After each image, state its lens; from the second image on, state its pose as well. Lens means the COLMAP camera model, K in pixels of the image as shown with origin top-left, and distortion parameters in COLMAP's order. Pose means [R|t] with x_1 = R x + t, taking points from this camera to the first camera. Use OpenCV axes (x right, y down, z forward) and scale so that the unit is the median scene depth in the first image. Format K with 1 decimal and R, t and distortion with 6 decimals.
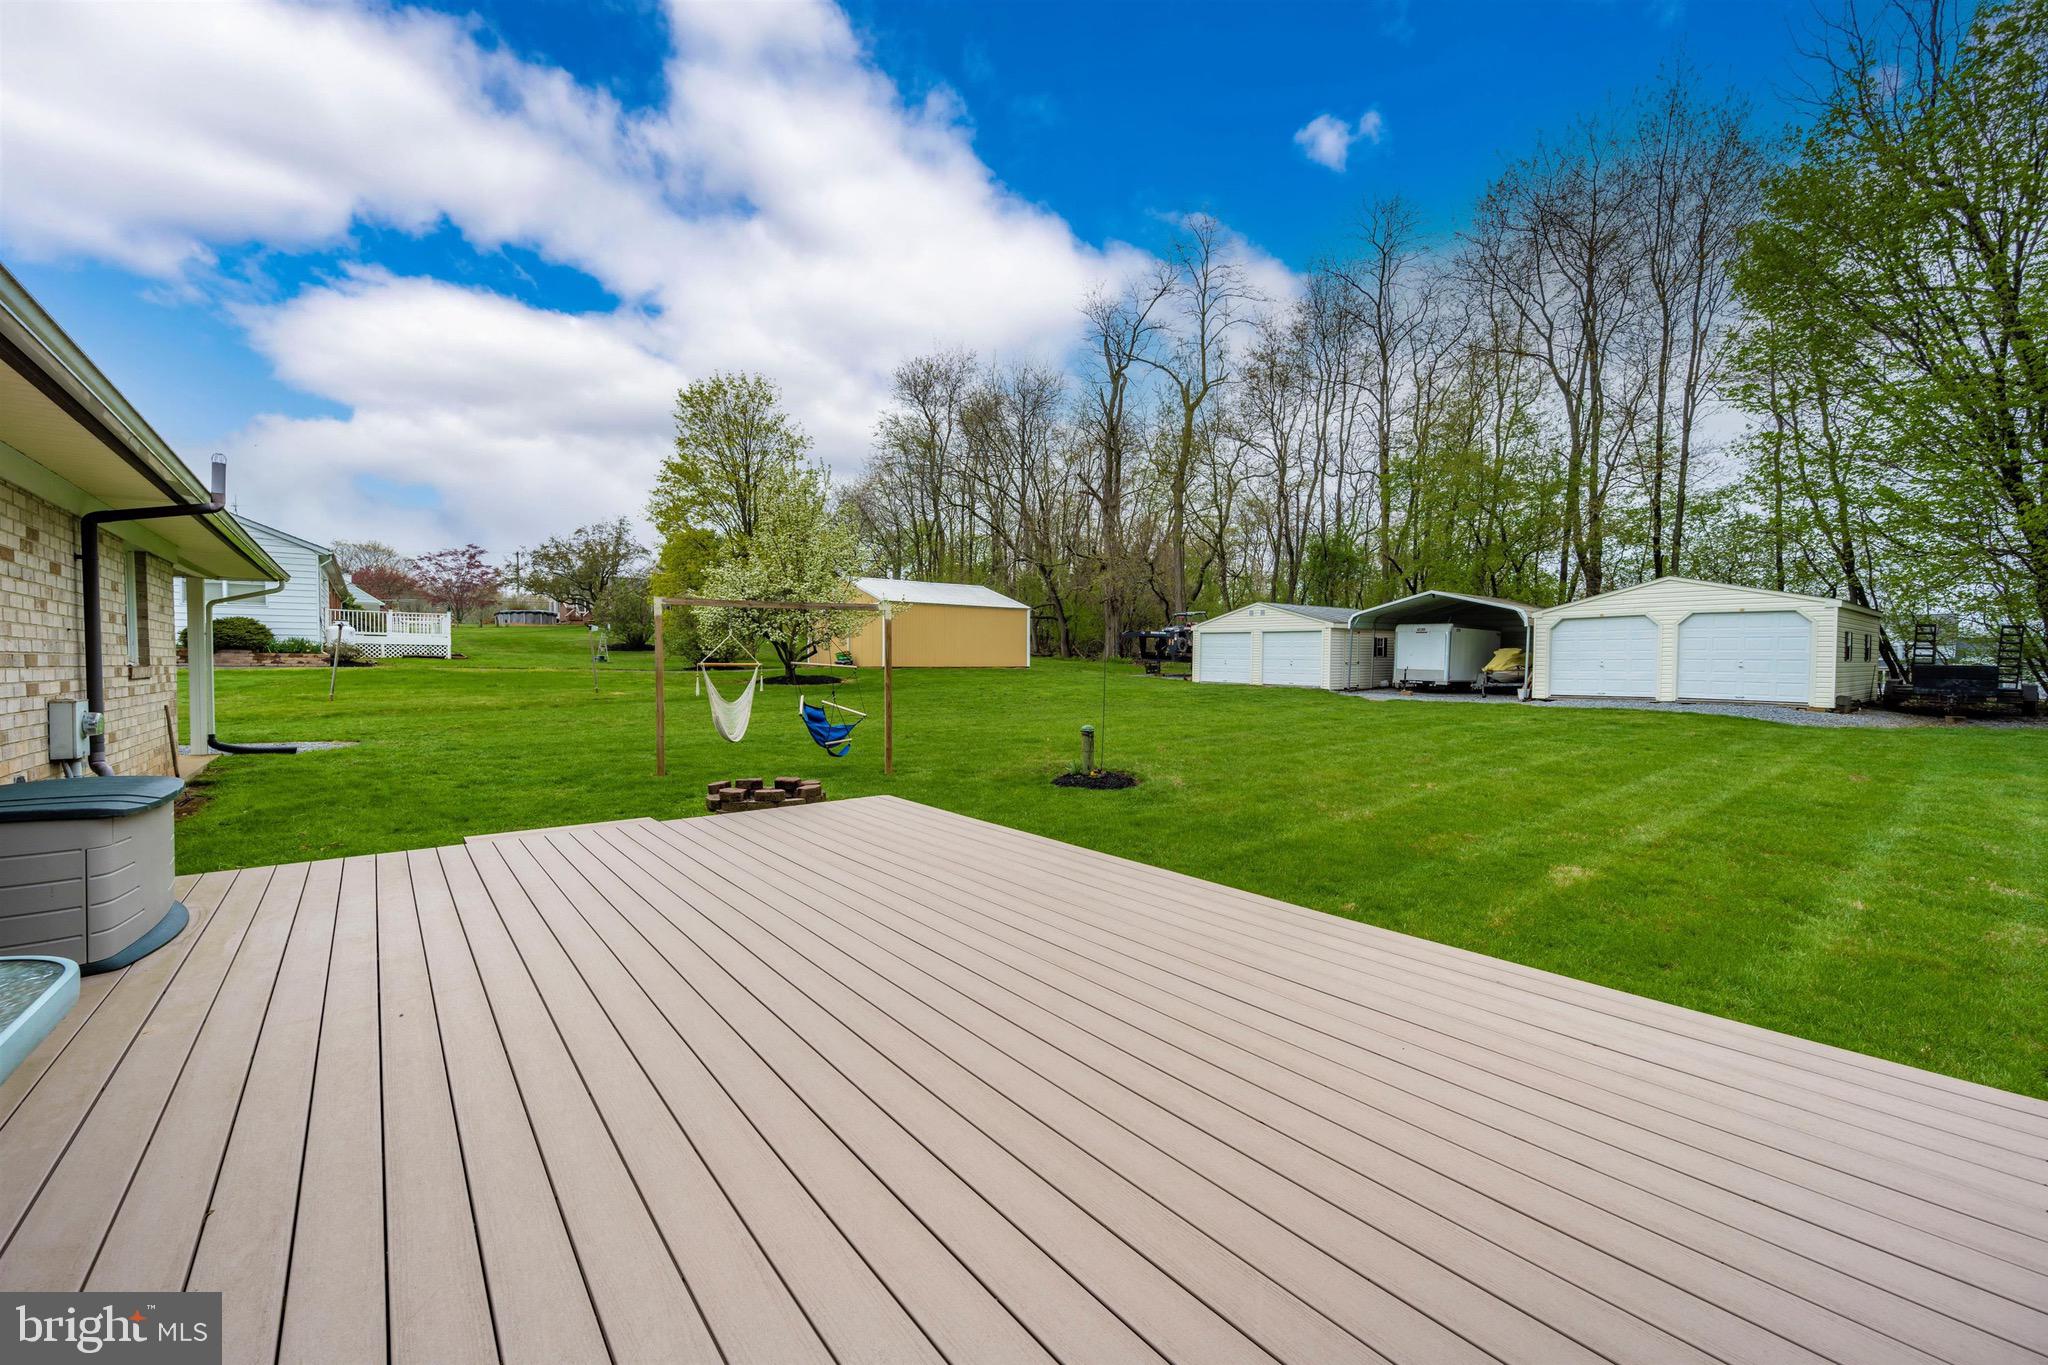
lens RADIAL K [[789.7, 0, 1024.0], [0, 789.7, 682.5], [0, 0, 1]] dist [-0.000510, 0.000071]
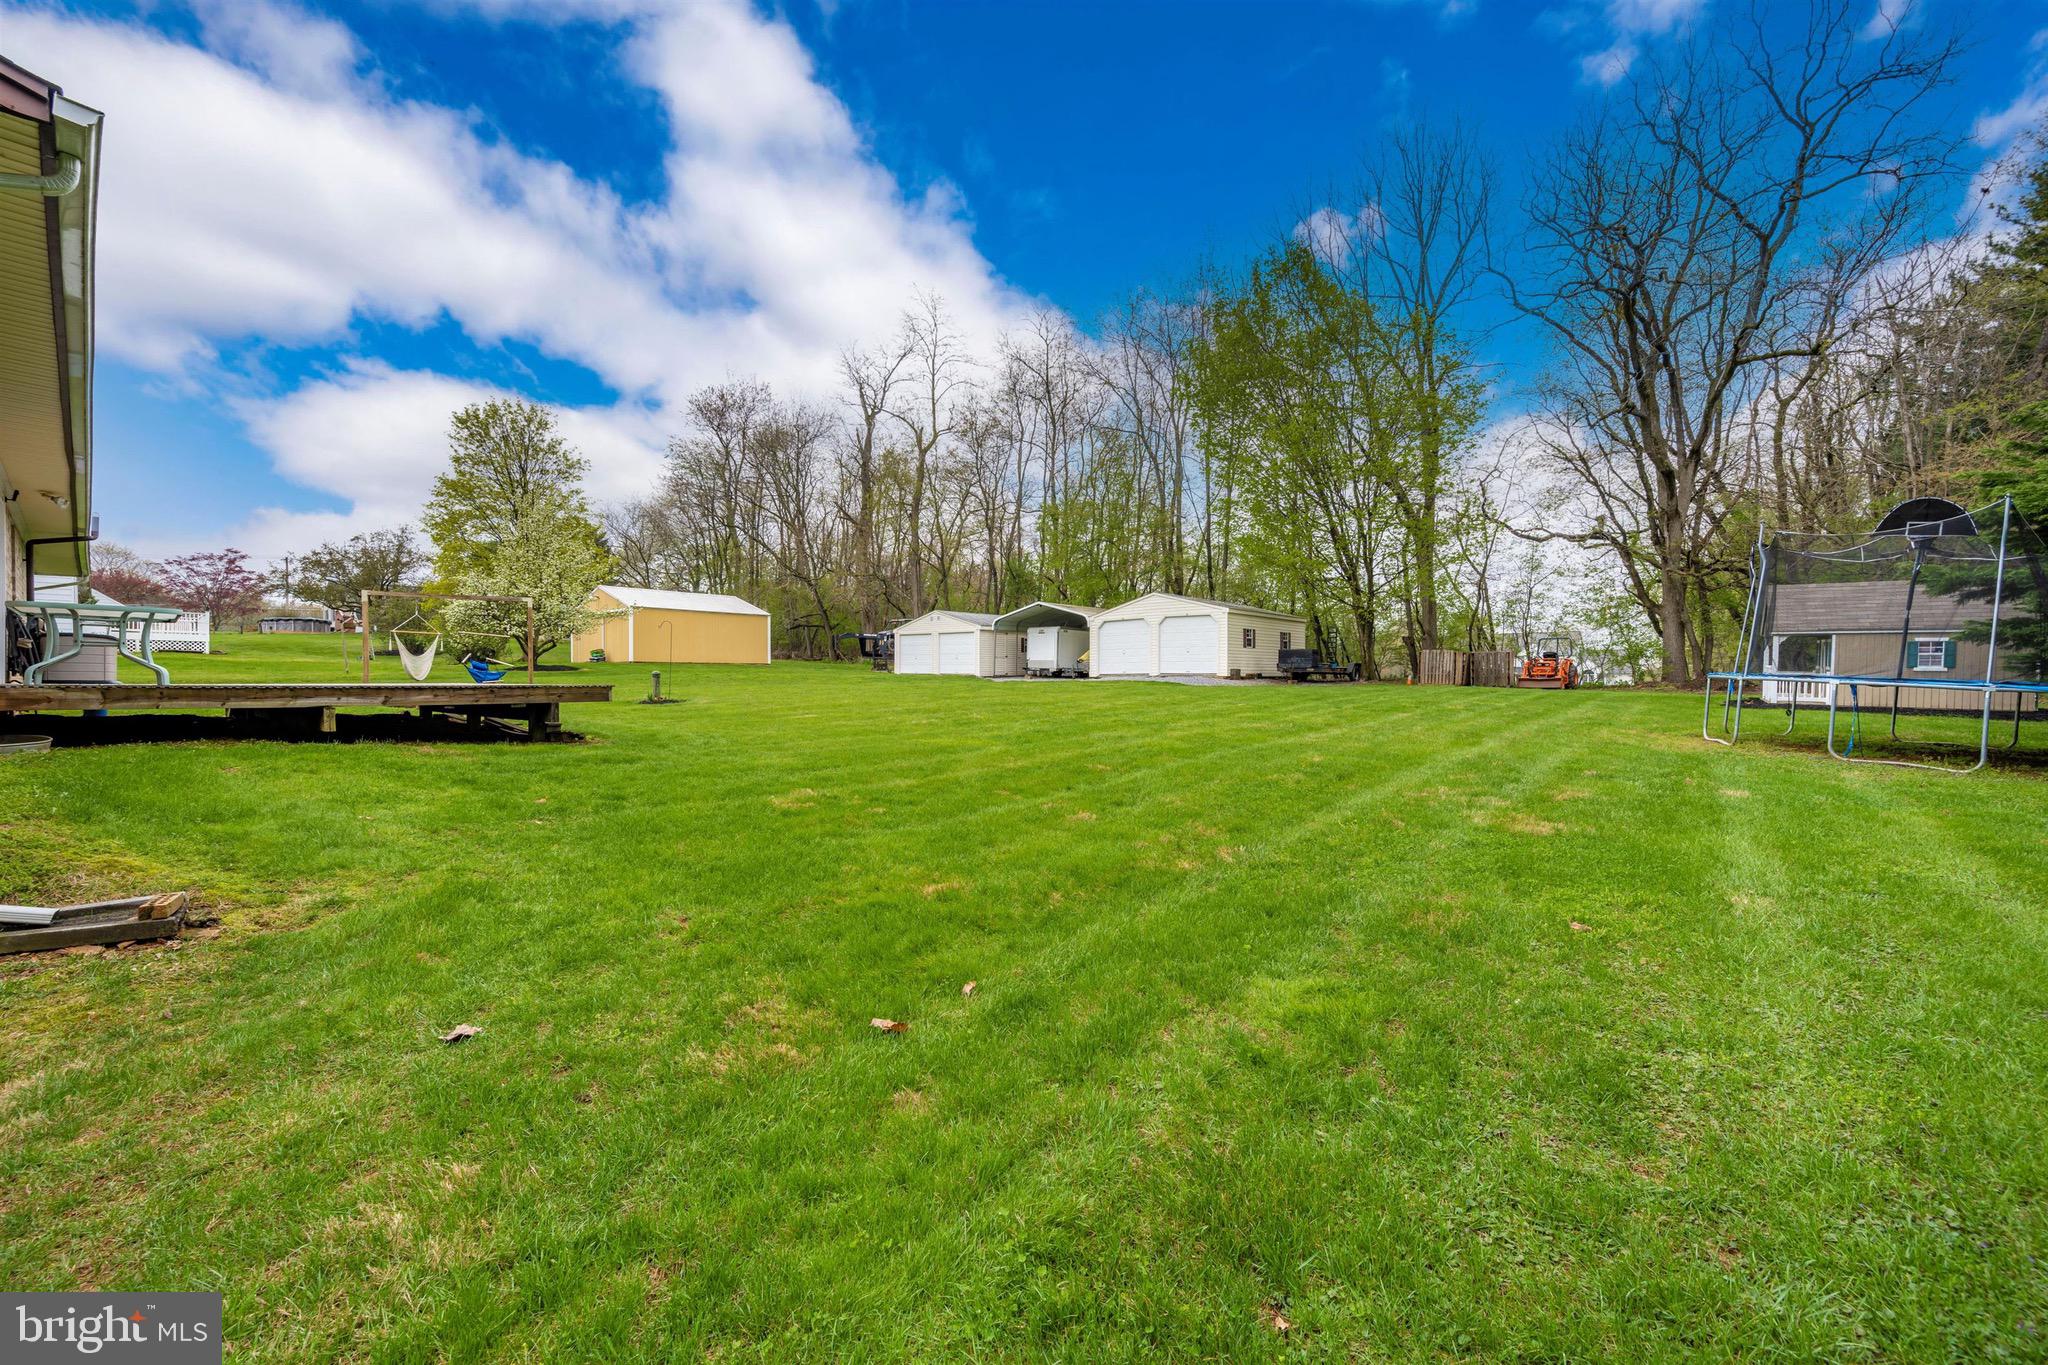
lens RADIAL K [[792.0, 0, 1014.1], [0, 792.0, 686.7], [0, 0, 1]] dist [-0.000131, -0.000201]
pose [[0.985424, -0.004436, 0.170056, 0.117843], [0.007562, 0.999814, -0.017742, 0.027032], [-0.169945, 0.018769, 0.985275, -0.170323]]
